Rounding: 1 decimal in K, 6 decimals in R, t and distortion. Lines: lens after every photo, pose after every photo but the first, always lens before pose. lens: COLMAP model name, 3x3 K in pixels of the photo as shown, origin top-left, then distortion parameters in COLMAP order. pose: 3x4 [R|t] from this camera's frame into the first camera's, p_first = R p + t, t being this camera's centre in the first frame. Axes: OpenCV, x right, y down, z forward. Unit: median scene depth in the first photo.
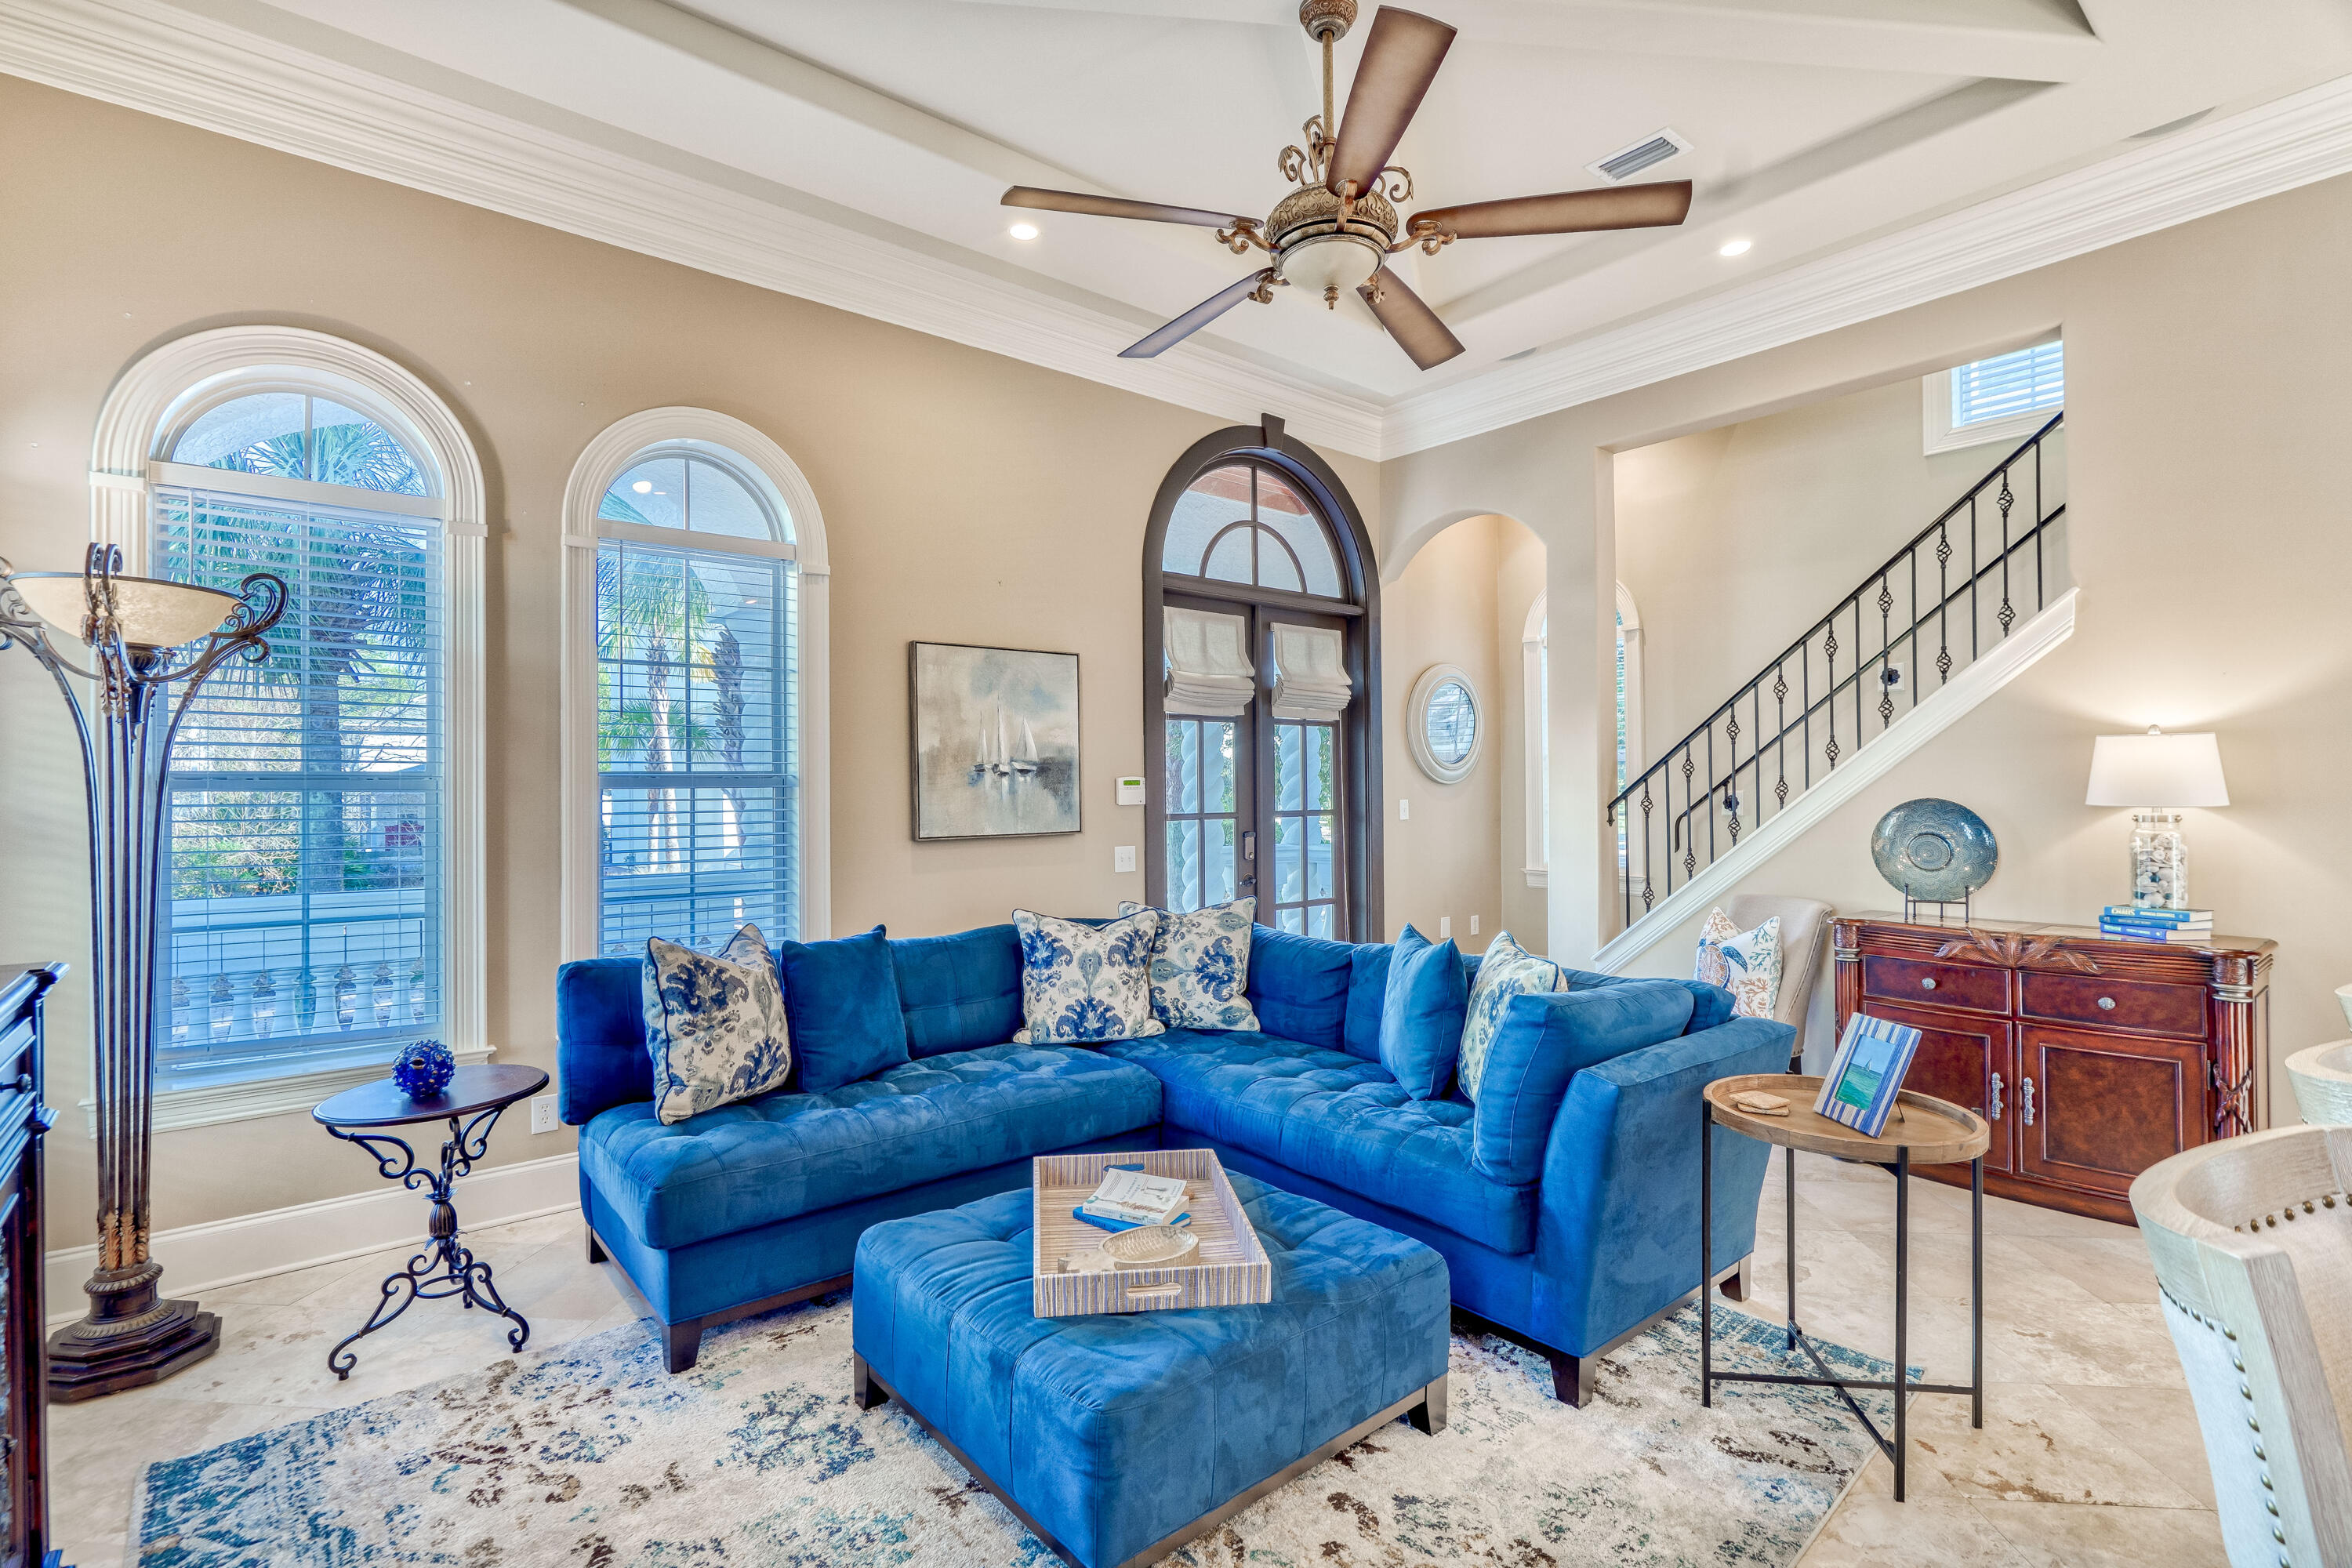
lens RADIAL K [[1104.5, 0, 1160.1], [0, 1104.5, 774.1], [0, 0, 1]] dist [-0.015712, 0.006845]
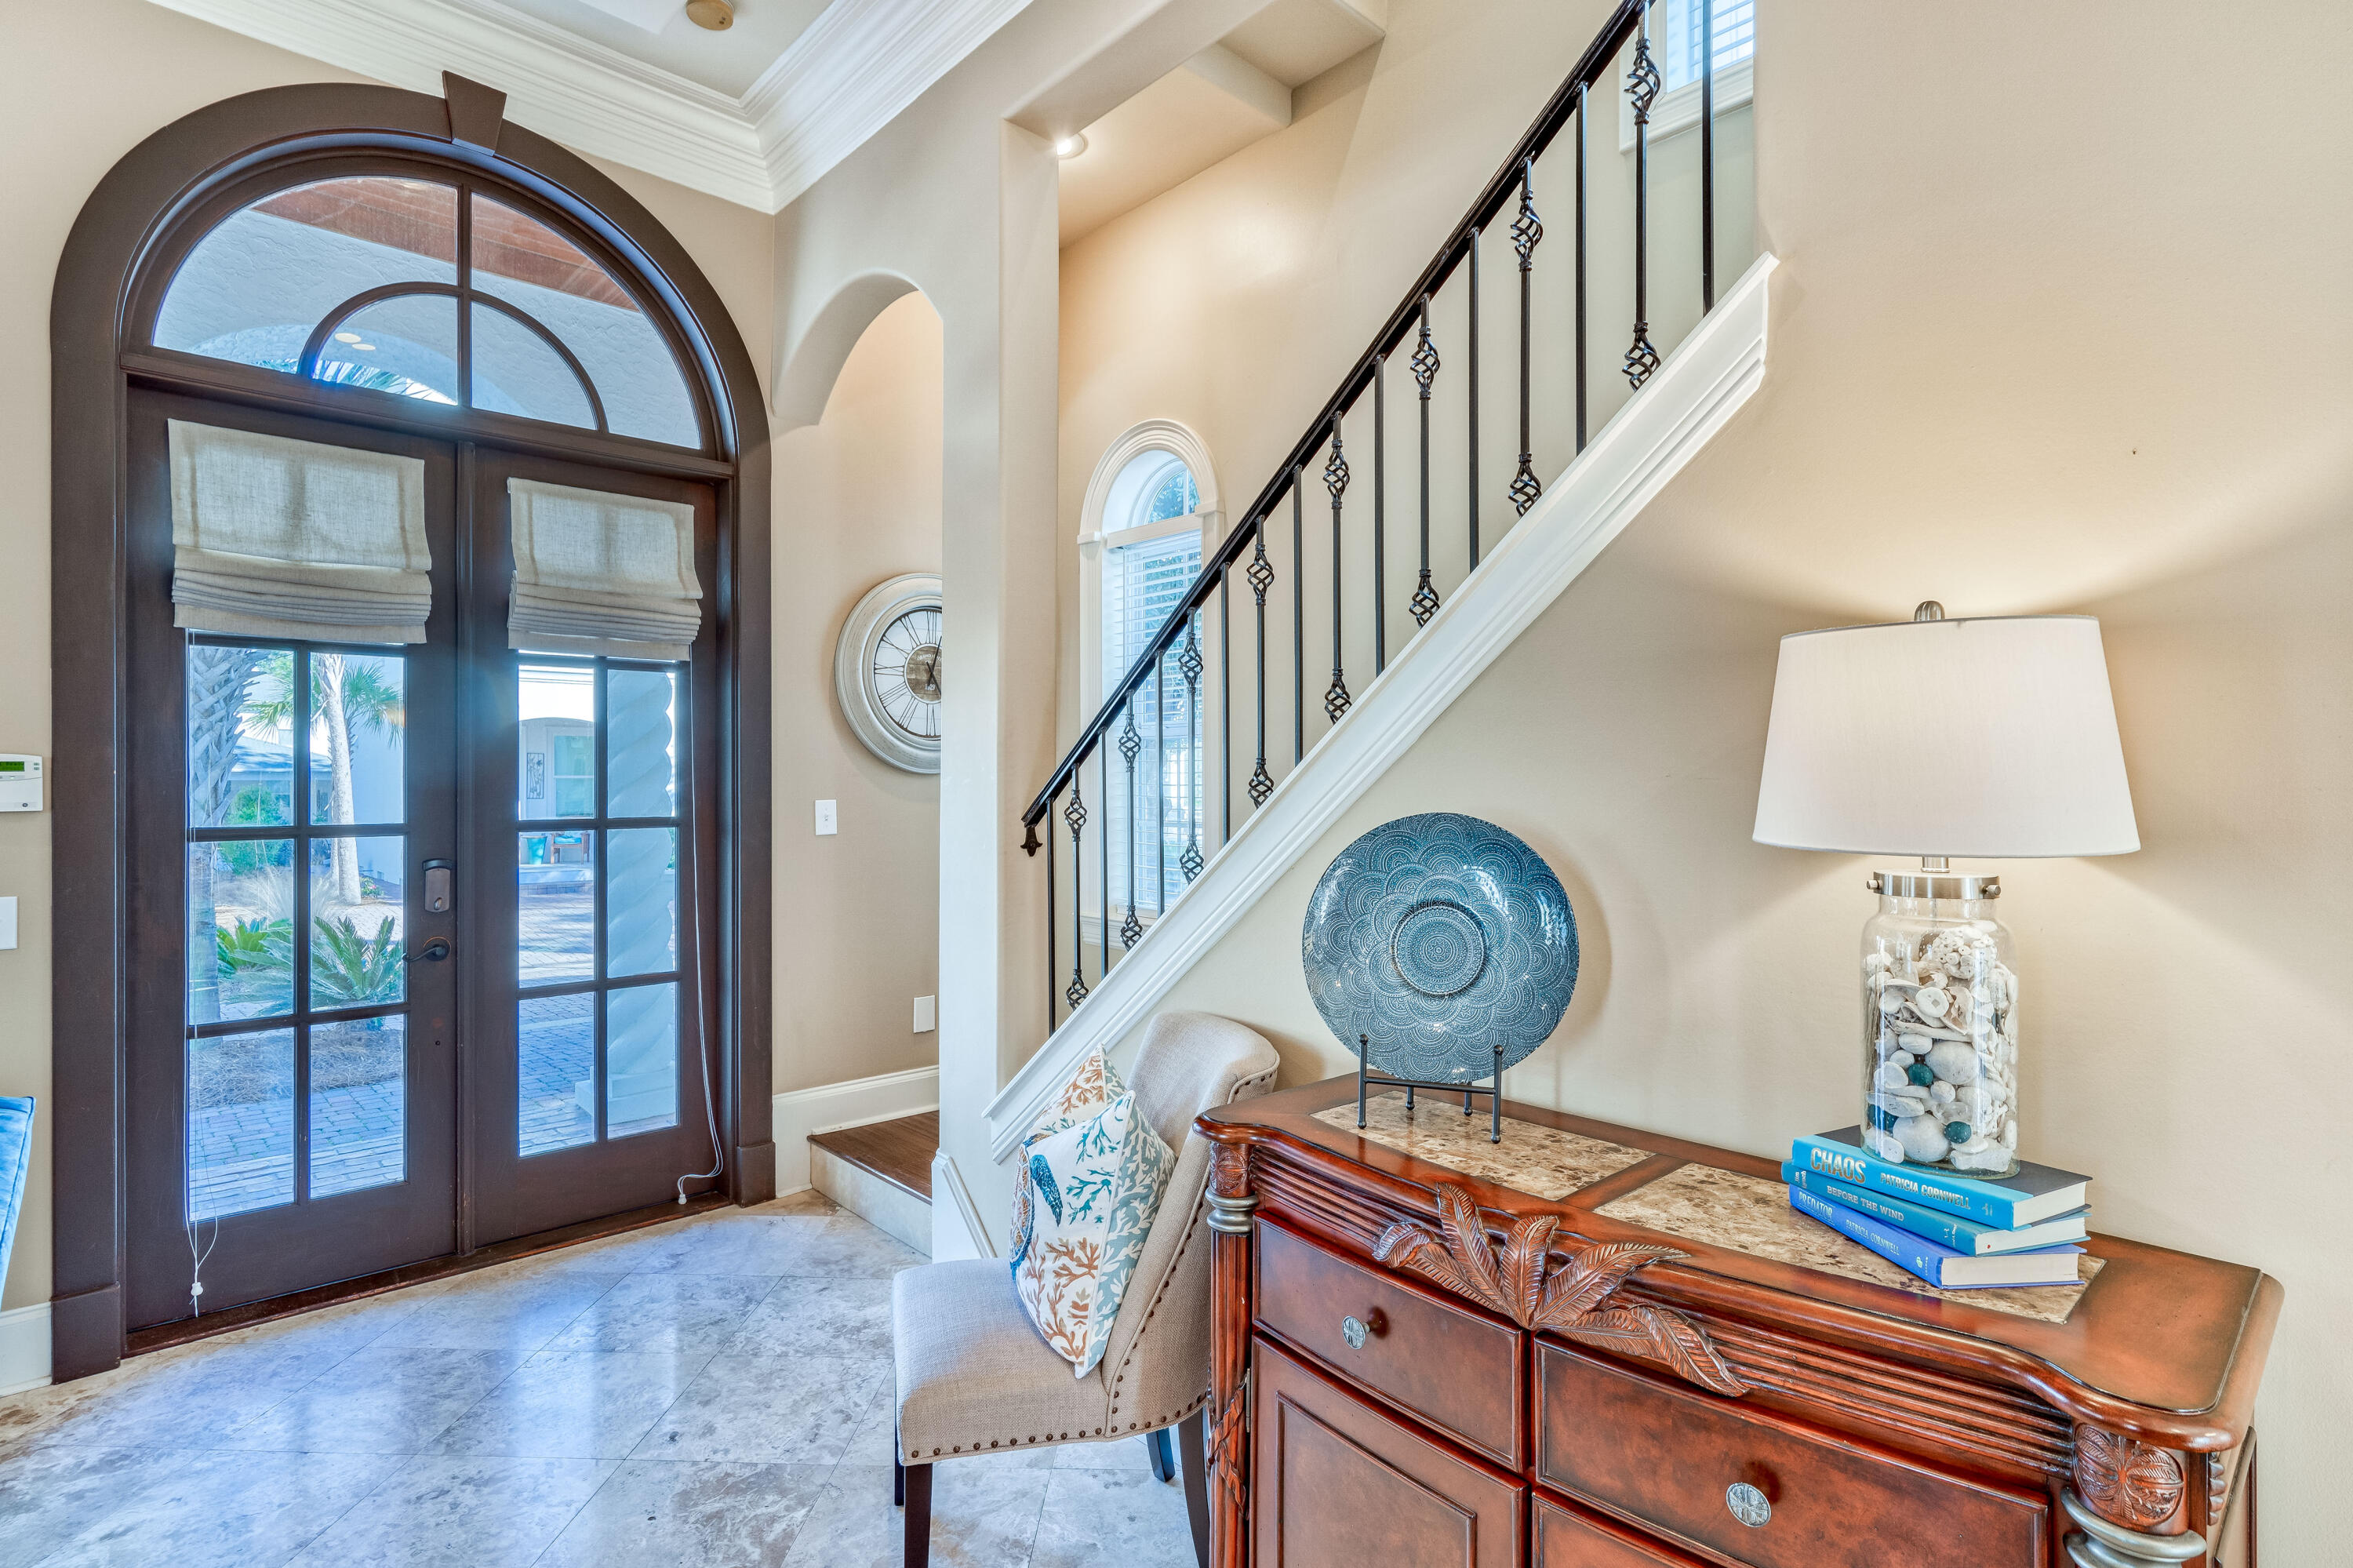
lens RADIAL K [[1175.6, 0, 1174.4], [0, 1175.6, 780.5], [0, 0, 1]] dist [-0.001216, 0.004719]
pose [[0.996829, 0.001103, 0.079567, 0.420489], [-0.002440, 0.999857, 0.016718, 0.002039], [-0.079537, -0.016860, 0.996689, 0.427944]]
